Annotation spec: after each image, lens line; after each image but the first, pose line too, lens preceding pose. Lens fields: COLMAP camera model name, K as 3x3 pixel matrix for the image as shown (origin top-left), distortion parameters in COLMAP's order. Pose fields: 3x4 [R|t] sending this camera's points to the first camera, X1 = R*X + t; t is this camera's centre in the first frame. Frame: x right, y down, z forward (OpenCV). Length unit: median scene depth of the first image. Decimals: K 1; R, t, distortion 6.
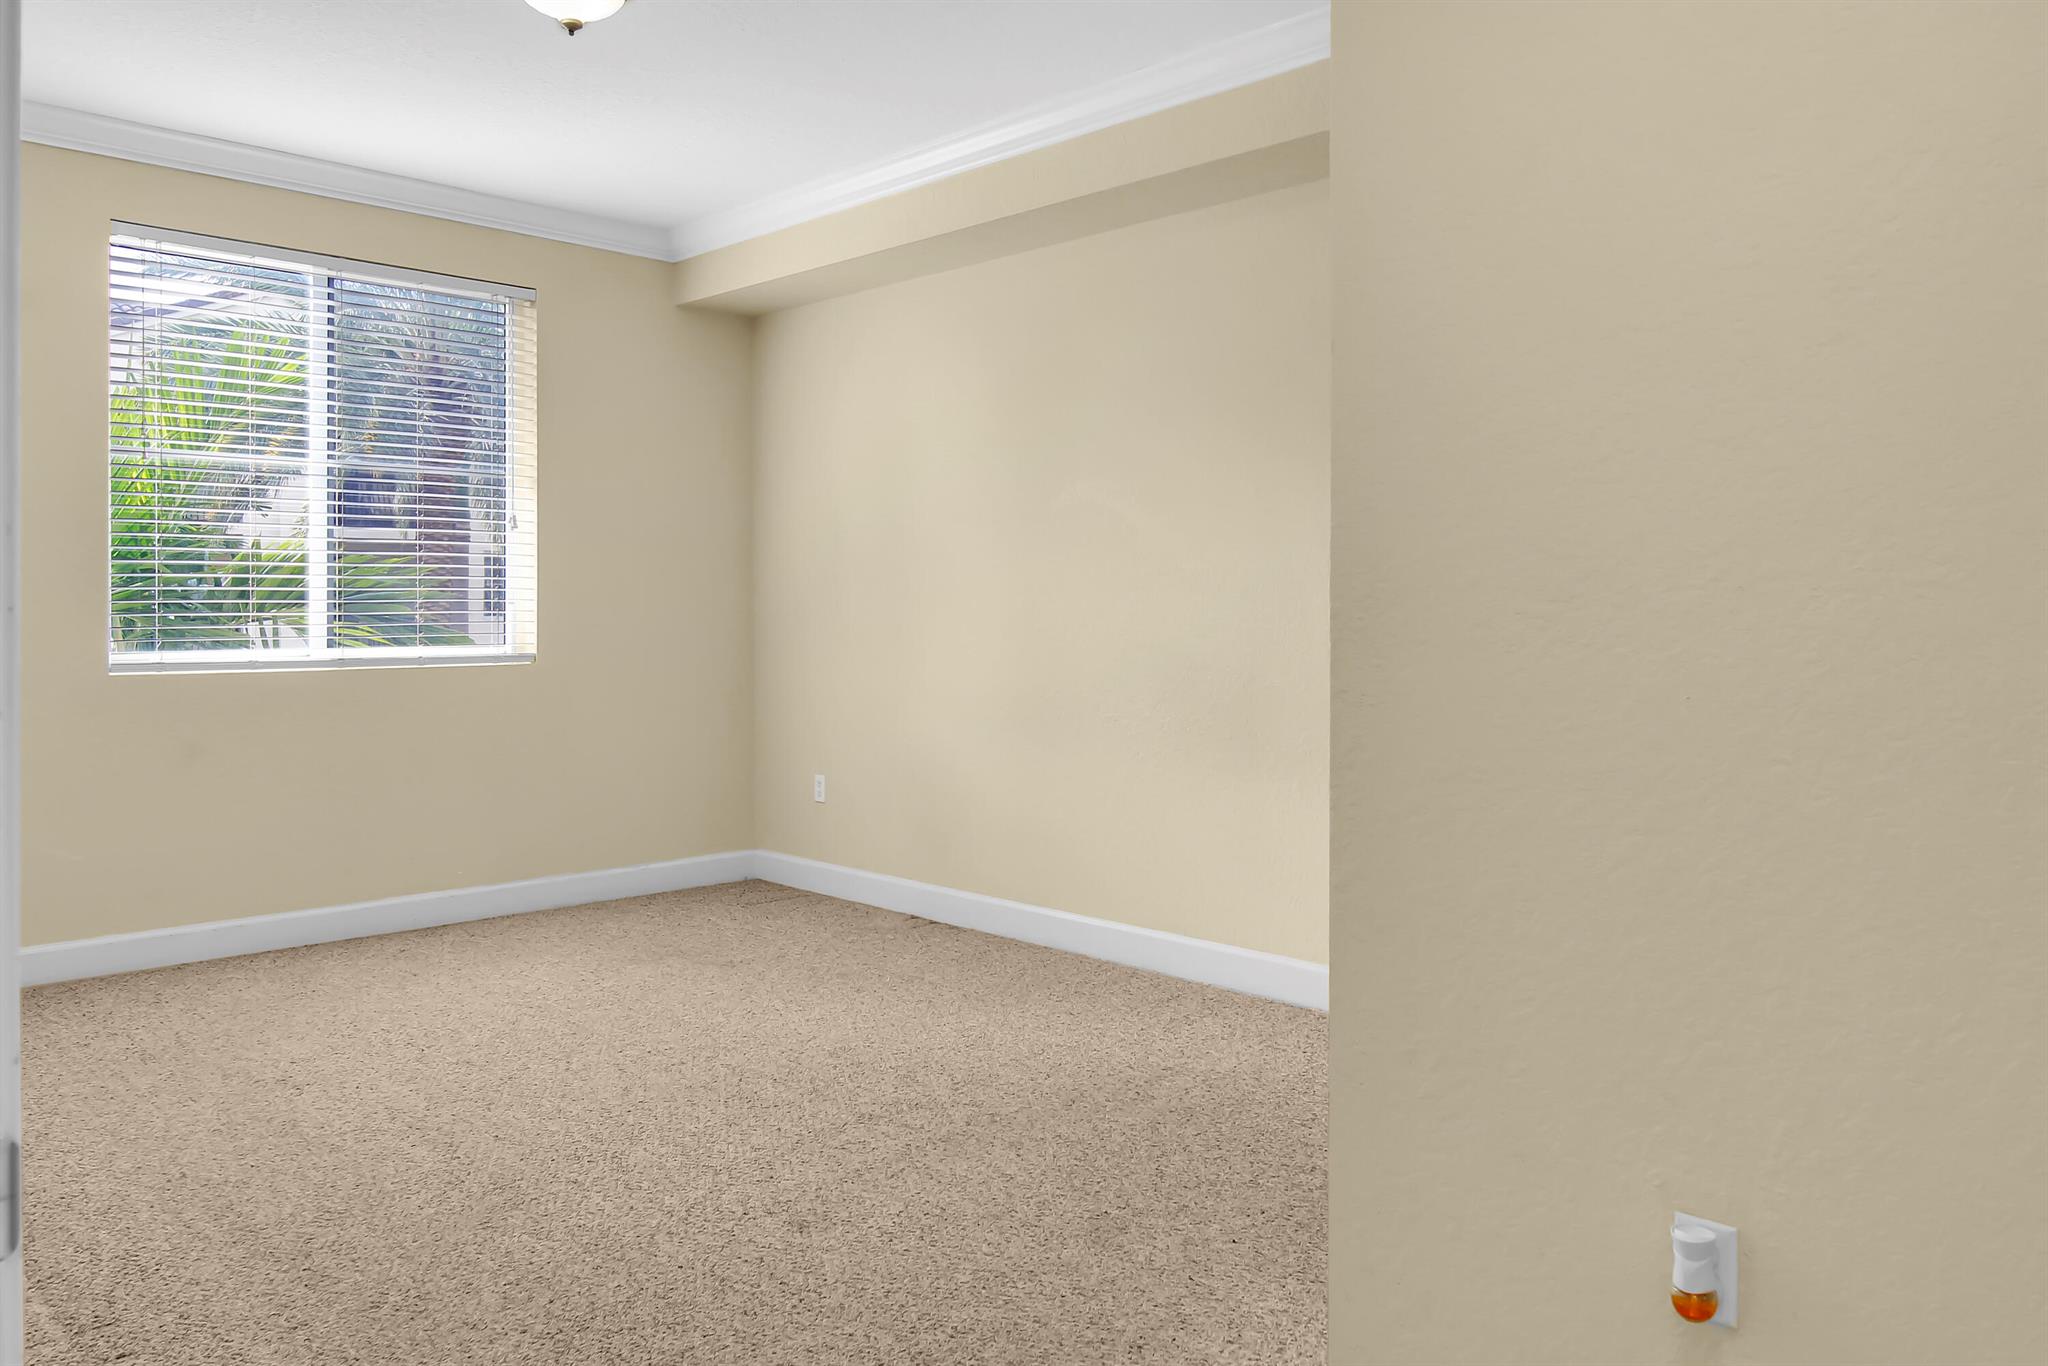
lens RADIAL K [[1466.4, 0, 995.8], [0, 1466.4, 617.6], [0, 0, 1]] dist [0.001010, -0.002687]
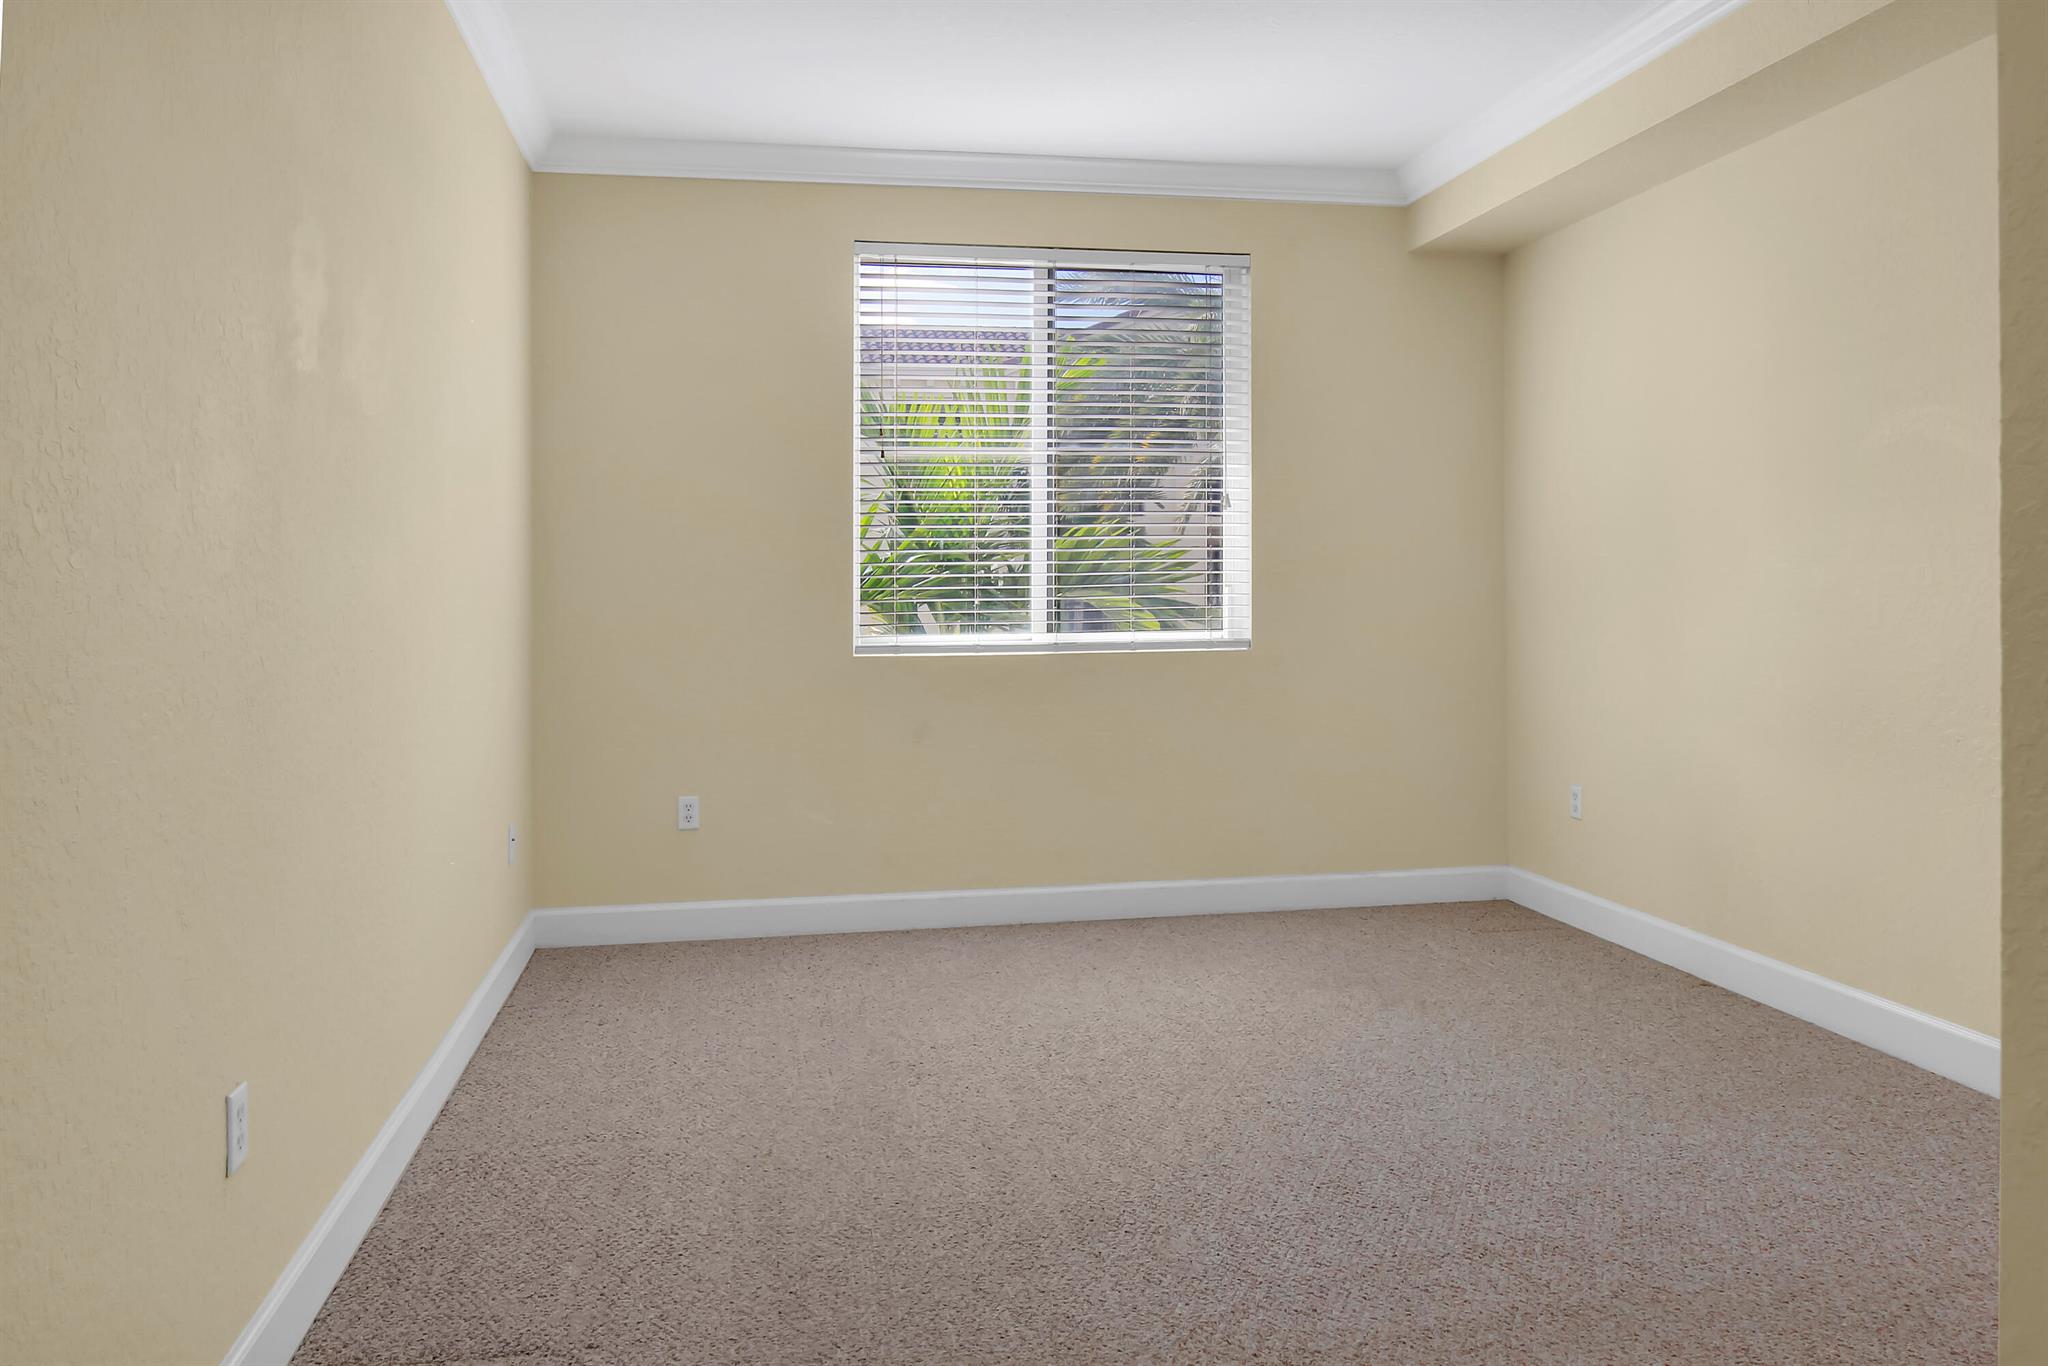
lens RADIAL K [[1443.7, 0, 1020.1], [0, 1443.7, 596.1], [0, 0, 1]] dist [0.000767, -0.006073]
pose [[0.830086, -0.007981, -0.557578, 0.096629], [0.006893, 0.999968, -0.004052, -0.000471], [0.557593, -0.000480, 0.830115, 0.169485]]
